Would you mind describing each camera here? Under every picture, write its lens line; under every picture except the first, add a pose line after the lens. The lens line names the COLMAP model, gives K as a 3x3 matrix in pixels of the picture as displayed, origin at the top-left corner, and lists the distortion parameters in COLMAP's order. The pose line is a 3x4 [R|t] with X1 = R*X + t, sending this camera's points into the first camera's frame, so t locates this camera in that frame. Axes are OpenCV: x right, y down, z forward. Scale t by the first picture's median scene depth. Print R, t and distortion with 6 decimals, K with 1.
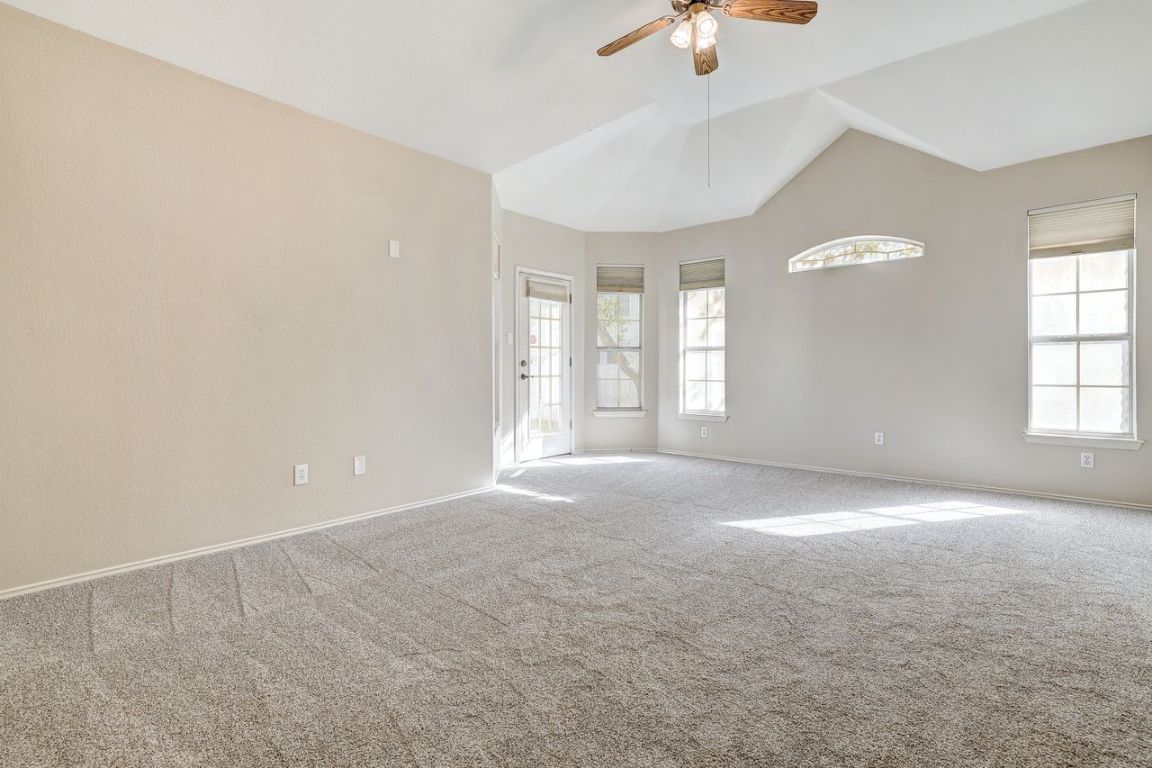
lens RADIAL K [[541.4, 0, 575.0], [0, 541.4, 374.4], [0, 0, 1]] dist [0.001228, 0.000411]
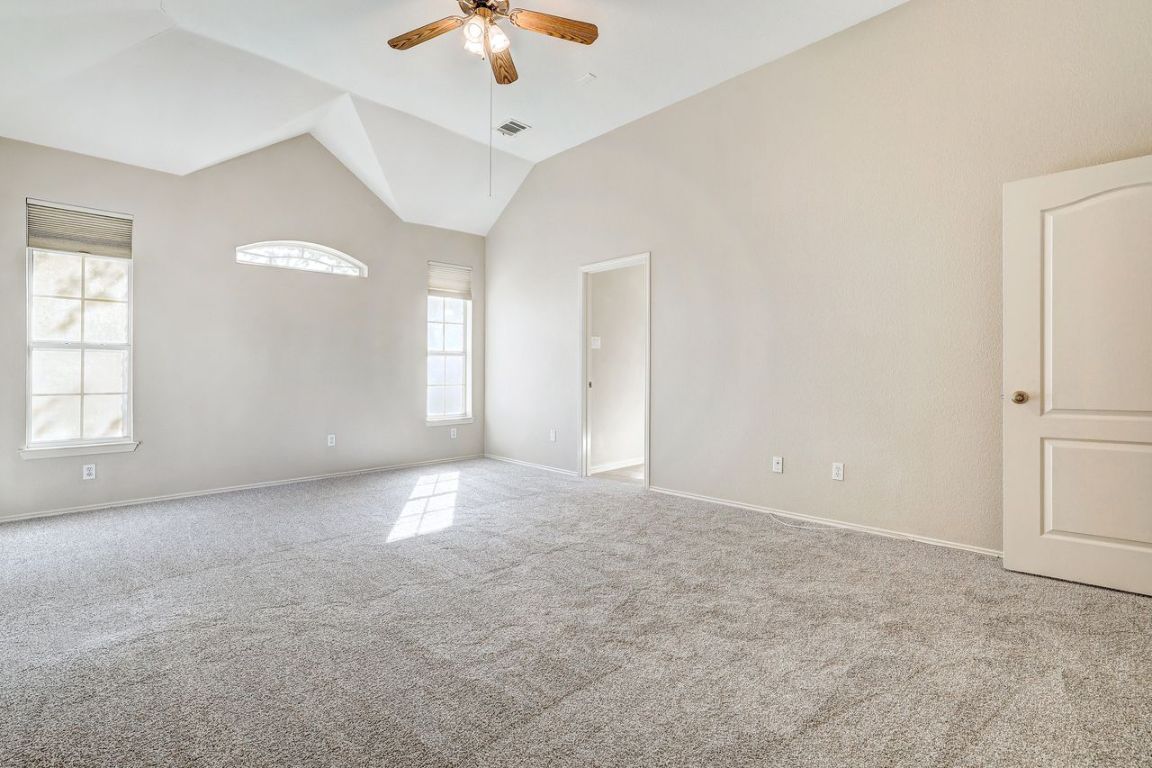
lens RADIAL K [[541.4, 0, 575.2], [0, 541.4, 375.6], [0, 0, 1]] dist [0.001228, 0.000411]
pose [[0.069791, -0.006833, 0.997538, -0.399126], [0.019863, 0.999788, 0.005459, -0.003966], [-0.997364, 0.019433, 0.069912, 0.397934]]
